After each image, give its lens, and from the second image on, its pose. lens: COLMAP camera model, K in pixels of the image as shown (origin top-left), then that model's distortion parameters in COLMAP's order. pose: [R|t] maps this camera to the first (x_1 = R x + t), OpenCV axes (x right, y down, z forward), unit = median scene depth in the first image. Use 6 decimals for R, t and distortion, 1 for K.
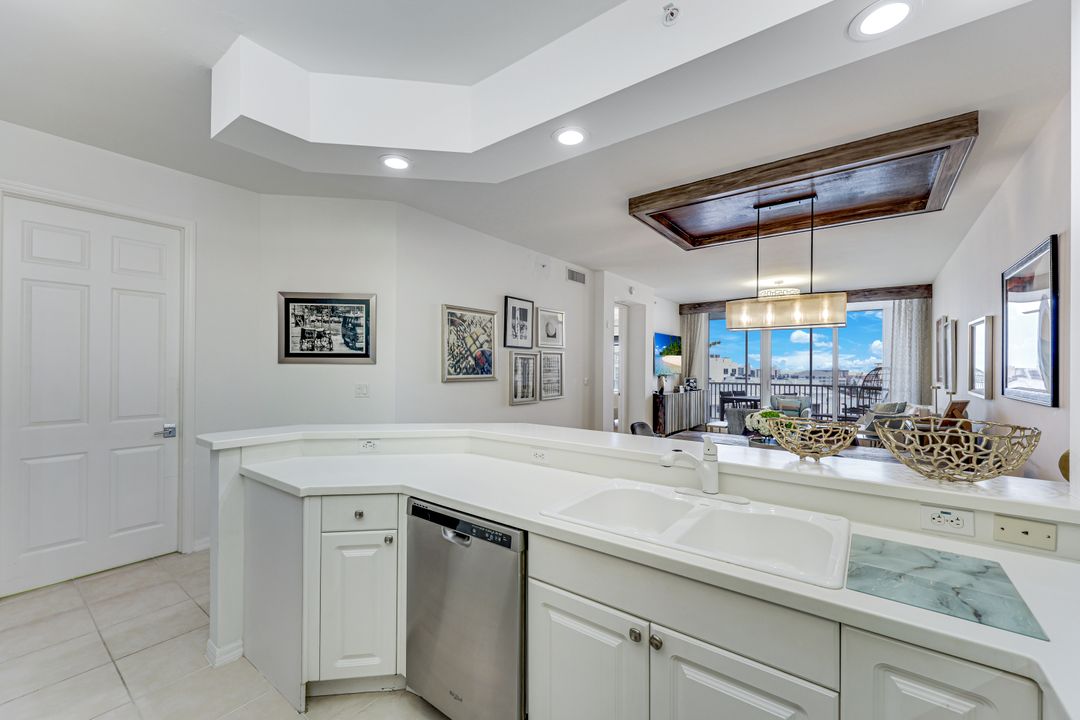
lens RADIAL K [[435.7, 0, 540.1], [0, 435.7, 366.0], [0, 0, 1]] dist [0.001353, -0.000804]
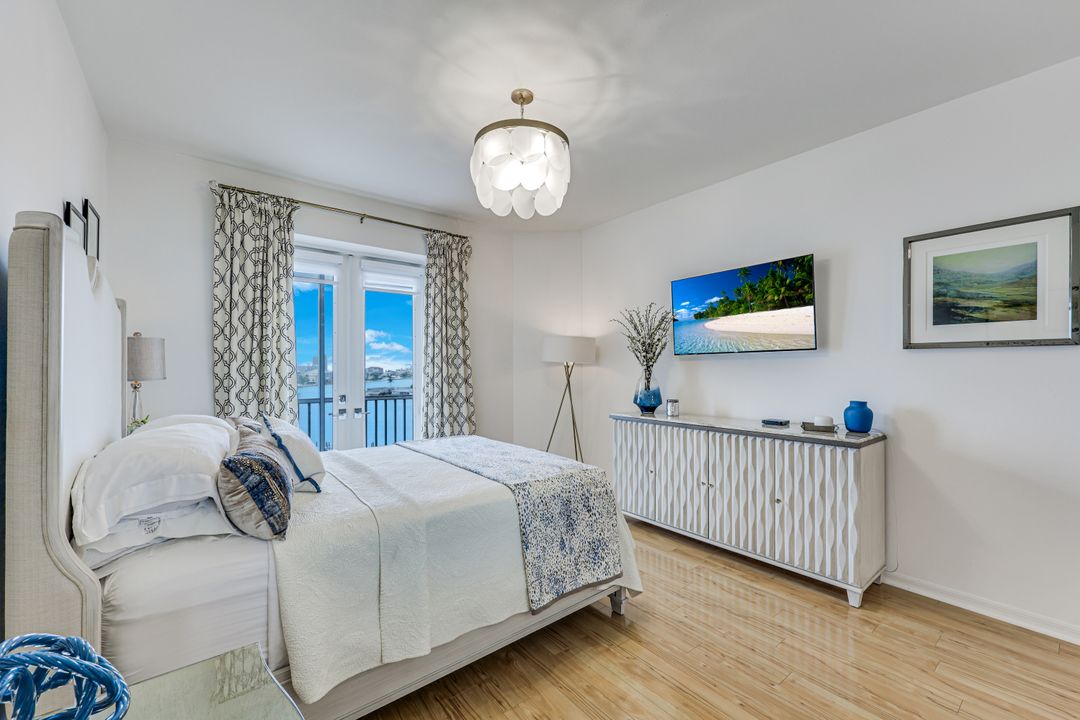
lens RADIAL K [[435.7, 0, 536.8], [0, 435.7, 367.4], [0, 0, 1]] dist [0.001353, -0.000804]
pose [[-0.224430, 0.007559, -0.974461, 1.545975], [0.014425, 0.999886, 0.004434, 0.050741], [0.974383, -0.013061, -0.224514, 1.774765]]
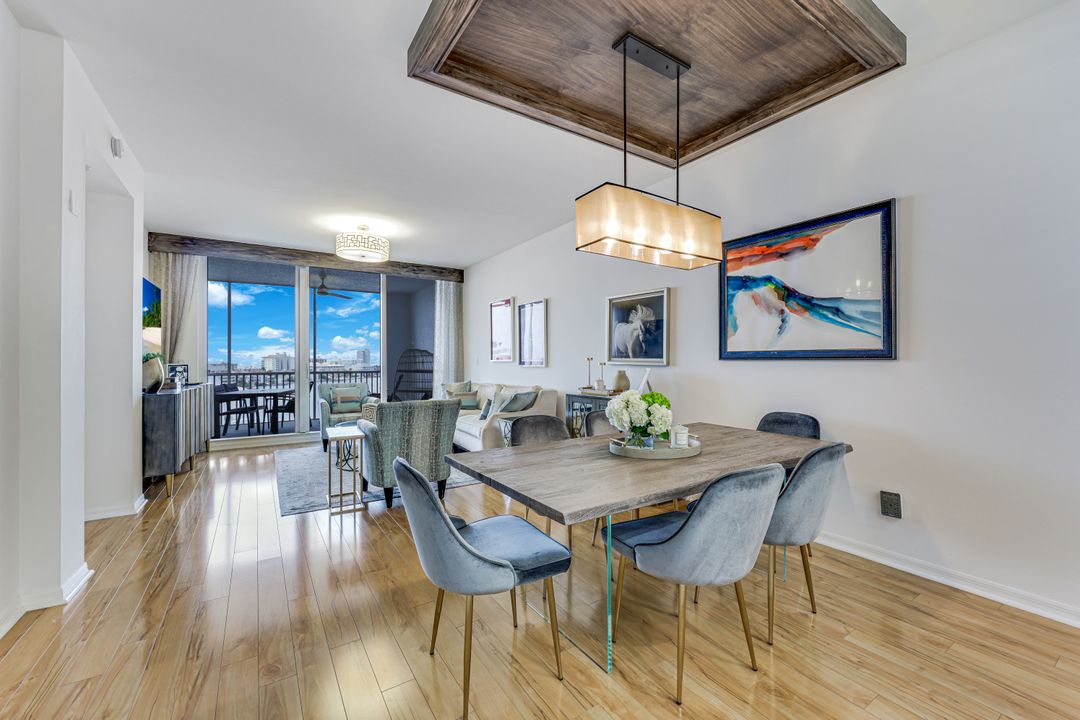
lens RADIAL K [[435.7, 0, 532.8], [0, 435.7, 358.2], [0, 0, 1]] dist [0.001353, -0.000804]
pose [[0.344552, 0.001799, 0.938766, -0.066030], [0.003252, 0.999990, -0.003110, 0.047946], [-0.938762, 0.004125, 0.344542, 0.769918]]
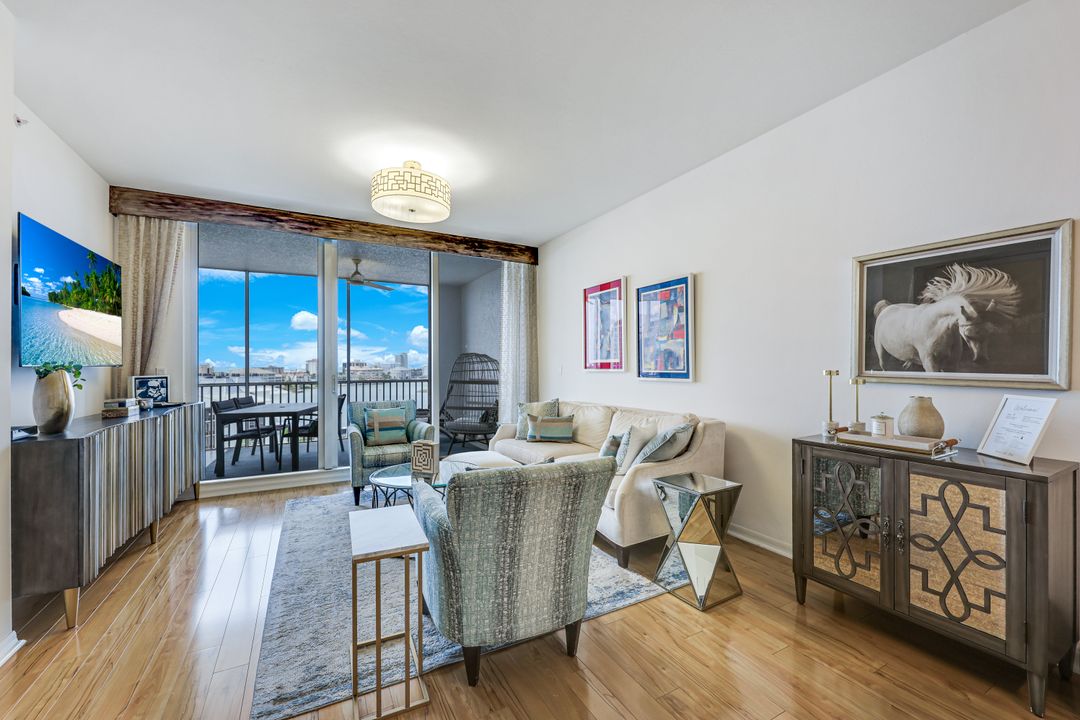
lens RADIAL K [[435.7, 0, 531.6], [0, 435.7, 361.7], [0, 0, 1]] dist [0.001353, -0.000804]
pose [[0.419057, 0.001367, 0.907959, 0.275848], [0.003200, 0.999990, -0.002983, 0.034566], [-0.907954, 0.004155, 0.419049, 1.095107]]
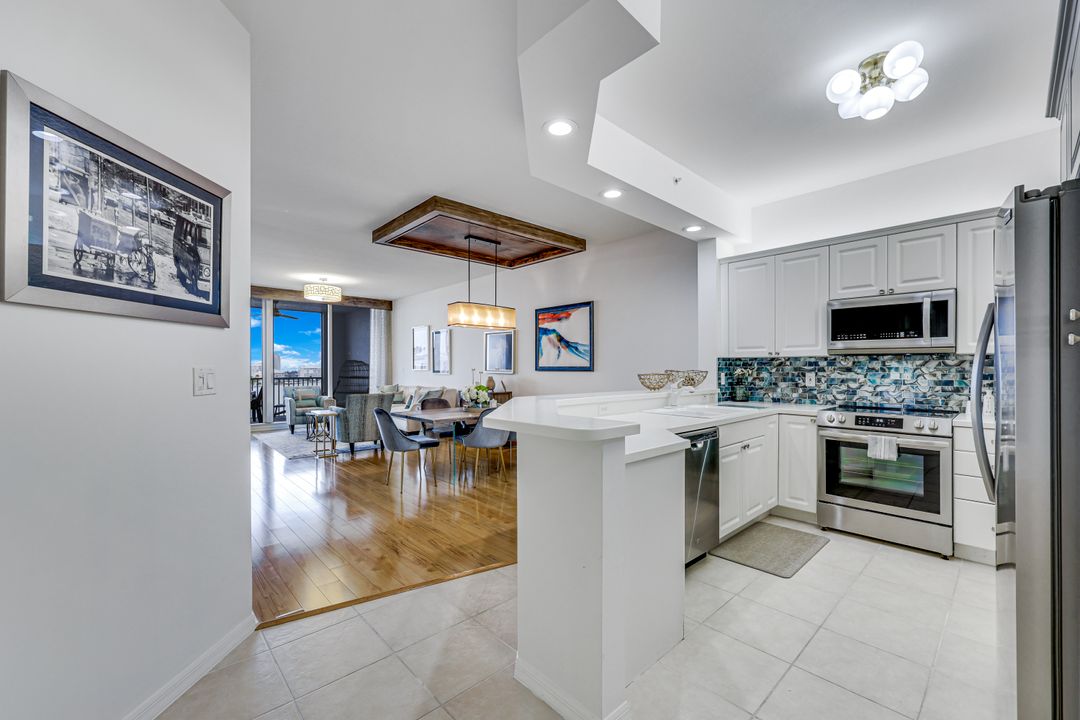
lens RADIAL K [[435.7, 0, 534.3], [0, 435.7, 369.1], [0, 0, 1]] dist [0.001353, -0.000804]
pose [[0.181466, -0.008160, 0.983363, -0.675636], [0.000923, 0.999967, 0.008128, 0.032217], [-0.983397, -0.000567, 0.181468, 0.462537]]
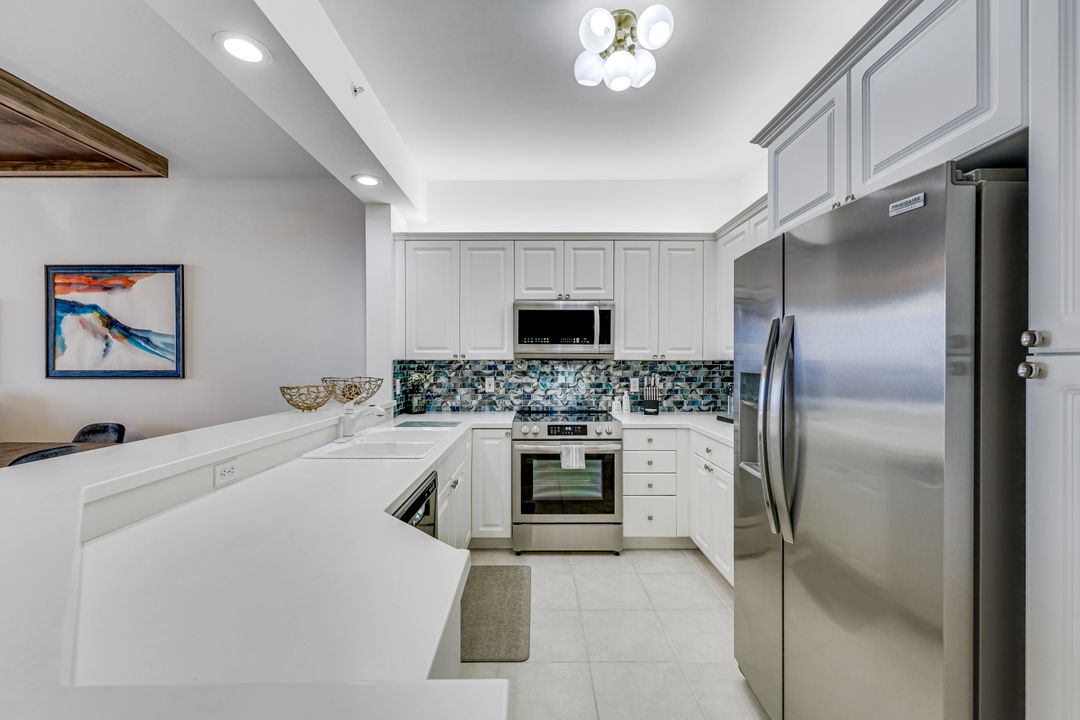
lens RADIAL K [[435.7, 0, 537.5], [0, 435.7, 361.7], [0, 0, 1]] dist [0.001353, -0.000804]
pose [[-0.603293, -0.006579, 0.797493, -0.404751], [-0.001327, 0.999973, 0.007245, 0.012637], [-0.797519, 0.003313, -0.603285, 0.490064]]
